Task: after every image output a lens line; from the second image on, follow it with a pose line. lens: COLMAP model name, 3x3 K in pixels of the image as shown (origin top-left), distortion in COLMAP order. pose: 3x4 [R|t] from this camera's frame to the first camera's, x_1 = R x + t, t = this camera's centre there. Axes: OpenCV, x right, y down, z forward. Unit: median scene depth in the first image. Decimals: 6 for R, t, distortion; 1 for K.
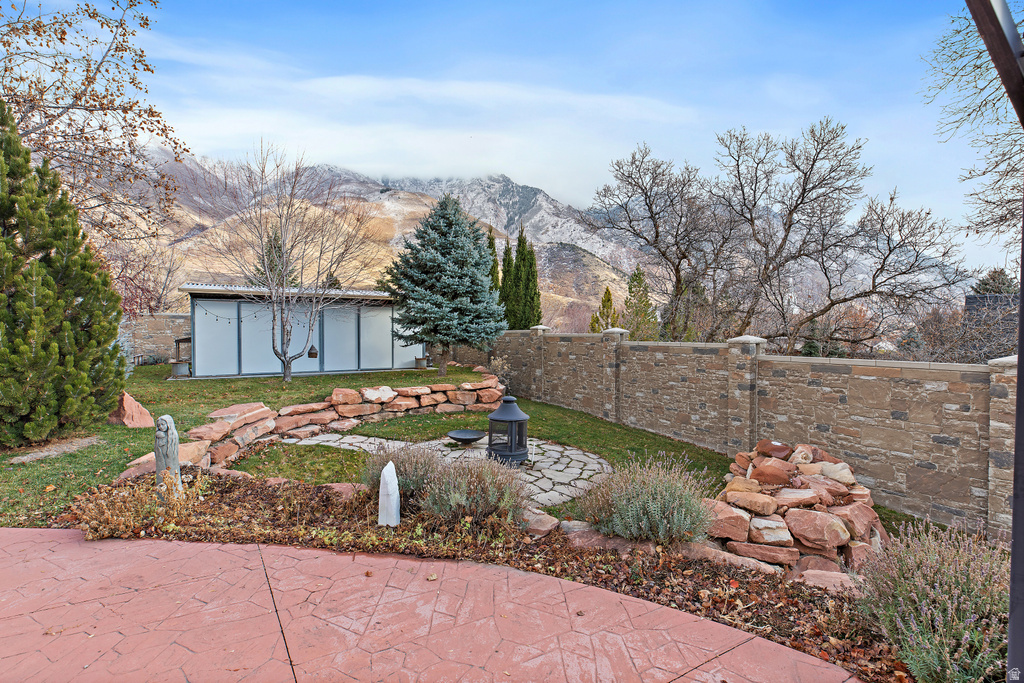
lens RADIAL K [[488.2, 0, 512.0], [0, 488.2, 341.5], [0, 0, 1]] dist [-0.001053, 0.000027]
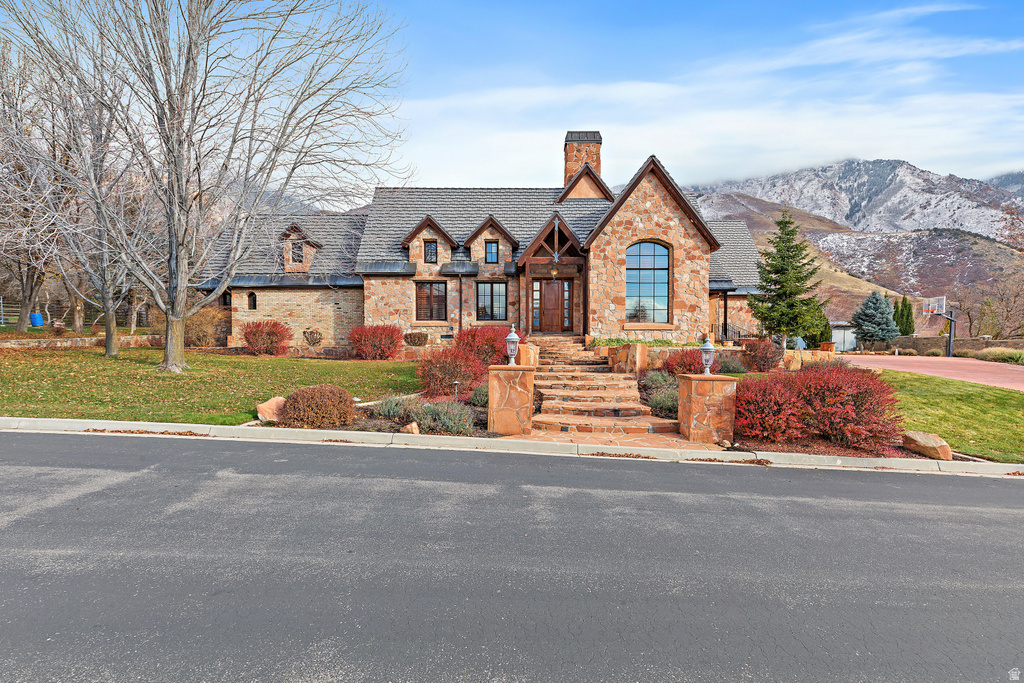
lens RADIAL K [[508.1, 0, 518.1], [0, 508.1, 362.8], [0, 0, 1]] dist [0.004000, -0.000684]
pose [[0.834730, 0.014890, -0.550458, -0.242569], [-0.008236, 0.999860, 0.014558, 0.115509], [0.550598, -0.007619, 0.834736, -2.829891]]
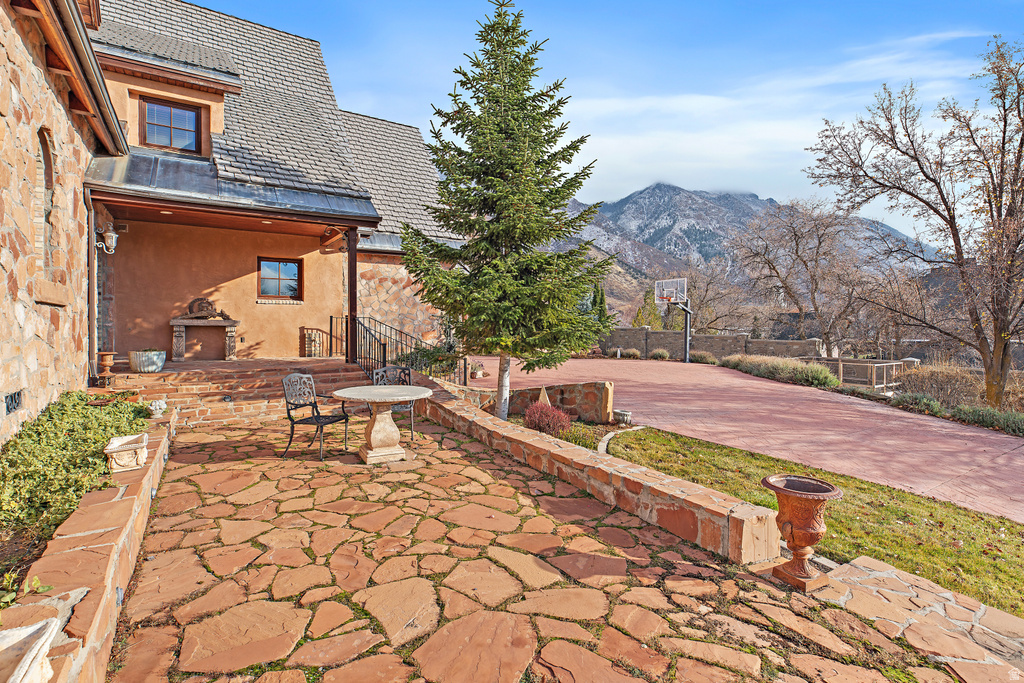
lens RADIAL K [[485.0, 0, 512.6], [0, 485.0, 325.2], [0, 0, 1]] dist [-0.000281, 0.000133]
pose [[0.999943, -0.002830, -0.010320, -0.428057], [0.002655, 0.999853, -0.016922, 0.011452], [0.010367, 0.016894, 0.999804, -1.455283]]
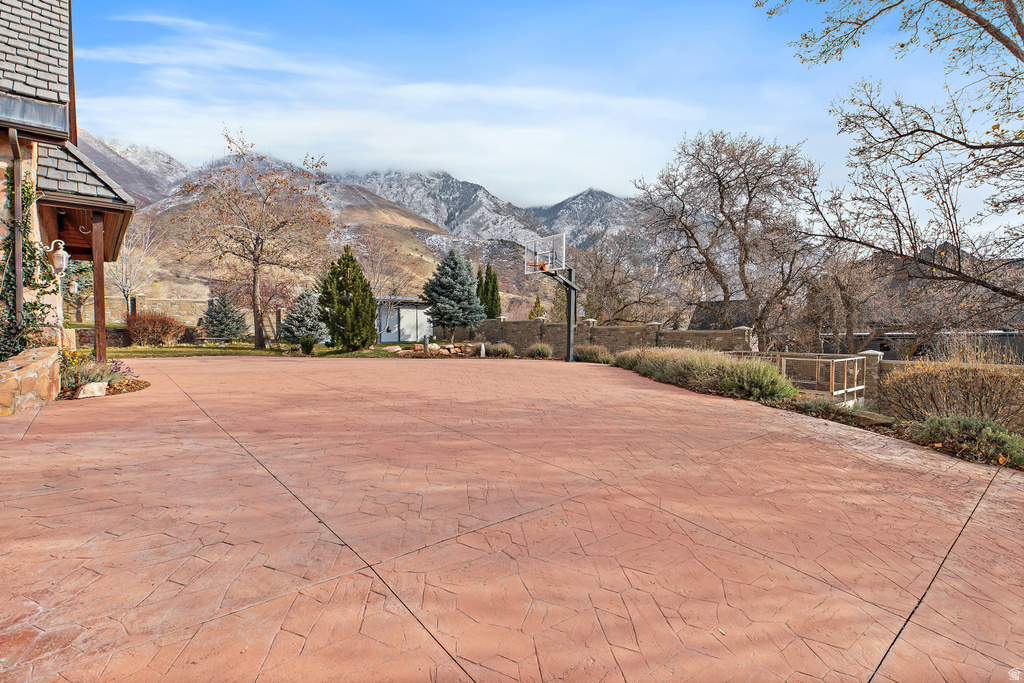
lens RADIAL K [[485.4, 0, 512.0], [0, 485.4, 341.5], [0, 0, 1]] dist [-0.000443, -0.000283]
pose [[0.992761, -0.009510, 0.119728, -0.140945], [0.008463, 0.999921, 0.009245, 0.051856], [-0.119807, -0.008165, 0.992764, -0.936431]]
